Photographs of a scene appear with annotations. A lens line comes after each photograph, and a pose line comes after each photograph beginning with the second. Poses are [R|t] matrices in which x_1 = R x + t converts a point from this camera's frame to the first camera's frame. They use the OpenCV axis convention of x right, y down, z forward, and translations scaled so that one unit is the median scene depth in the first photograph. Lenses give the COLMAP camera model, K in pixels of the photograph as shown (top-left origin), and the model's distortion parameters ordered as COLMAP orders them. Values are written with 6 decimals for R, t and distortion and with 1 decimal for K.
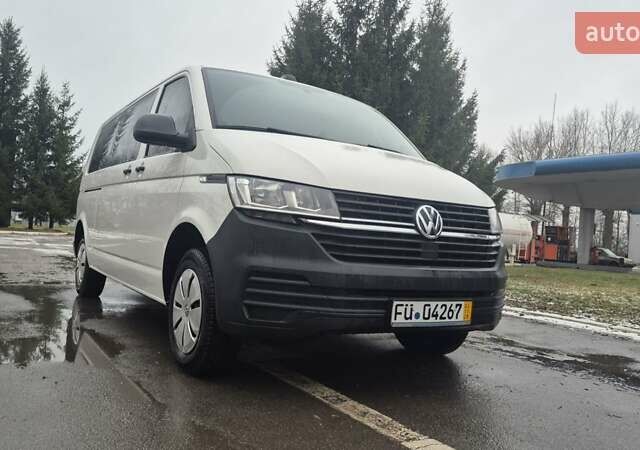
lens RADIAL K [[565.3, 0, 323.7], [0, 565.3, 226.9], [0, 0, 1]] dist [0.090638, -0.085209]
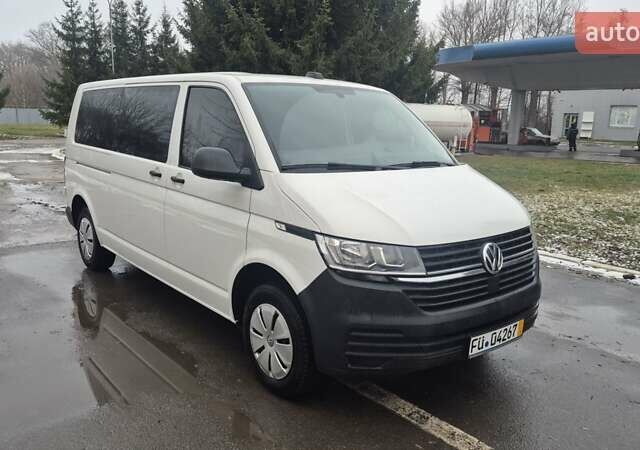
lens RADIAL K [[565.3, 0, 318.9], [0, 565.3, 225.7], [0, 0, 1]] dist [0.090638, -0.085209]
pose [[0.990993, -0.068383, 0.115135, -0.265194], [0.041277, 0.973908, 0.223157, -0.320161], [-0.127391, -0.216394, 0.967959, -0.029239]]
